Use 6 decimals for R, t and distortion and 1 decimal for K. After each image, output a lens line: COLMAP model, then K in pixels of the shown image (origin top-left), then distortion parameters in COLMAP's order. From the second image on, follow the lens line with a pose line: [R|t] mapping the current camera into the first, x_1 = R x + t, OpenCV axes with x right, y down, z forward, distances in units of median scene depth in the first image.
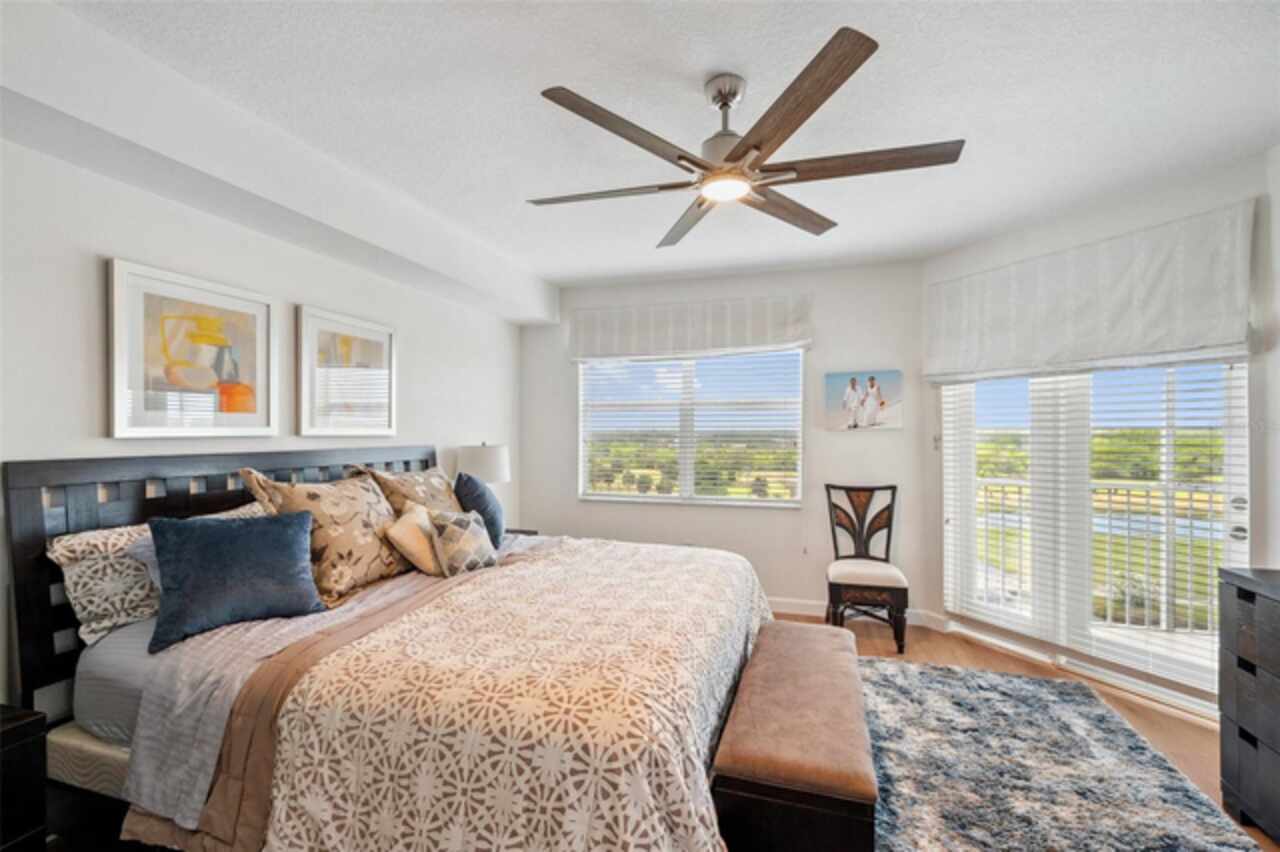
lens RADIAL K [[562.7, 0, 639.9], [0, 562.7, 430.4], [0, 0, 1]] dist [0.001726, 0.000227]
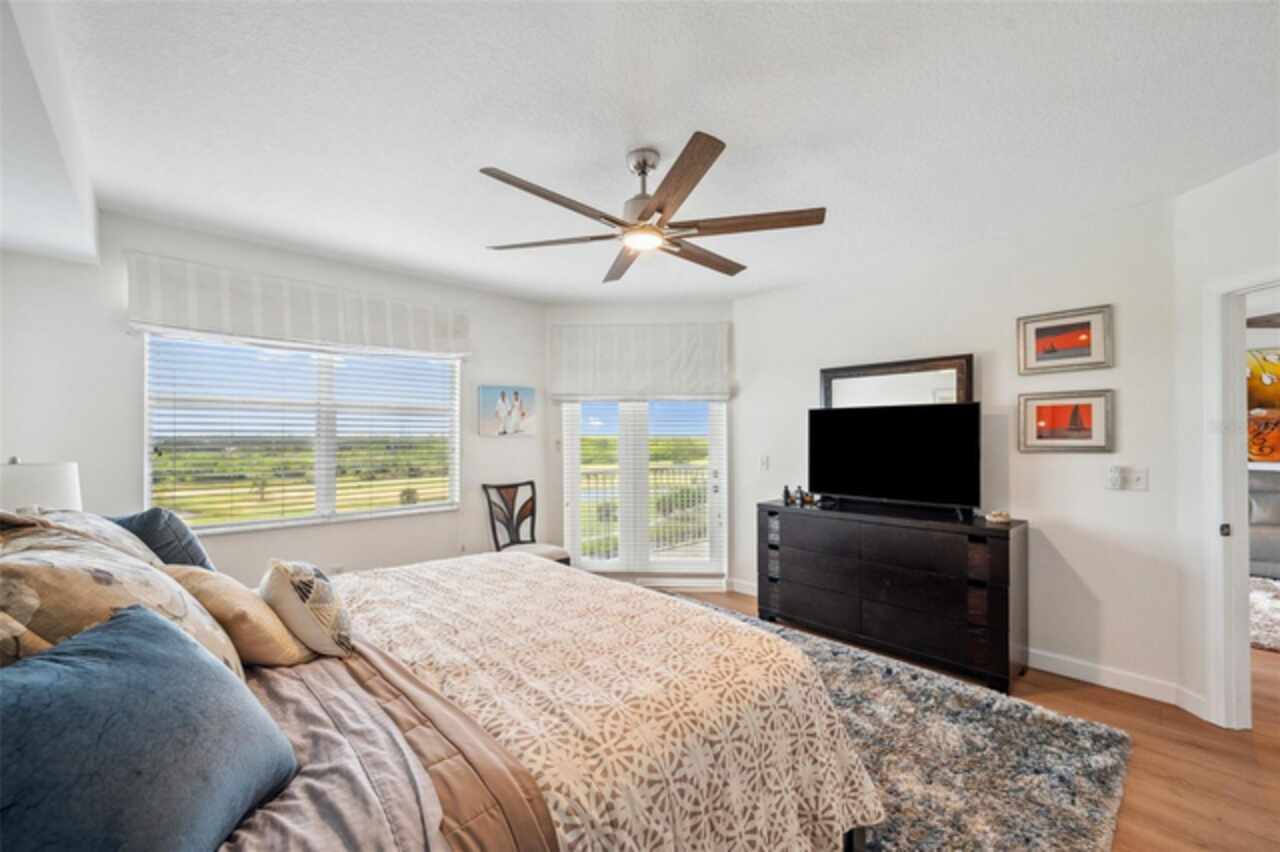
lens RADIAL K [[521.2, 0, 639.3], [0, 521.2, 428.0], [0, 0, 1]] dist [0.001152, -0.000039]
pose [[0.480285, 0.015831, 0.876970, -0.446941], [-0.000795, 0.999845, -0.017614, 0.001462], [-0.877112, 0.007763, 0.480223, 0.242245]]
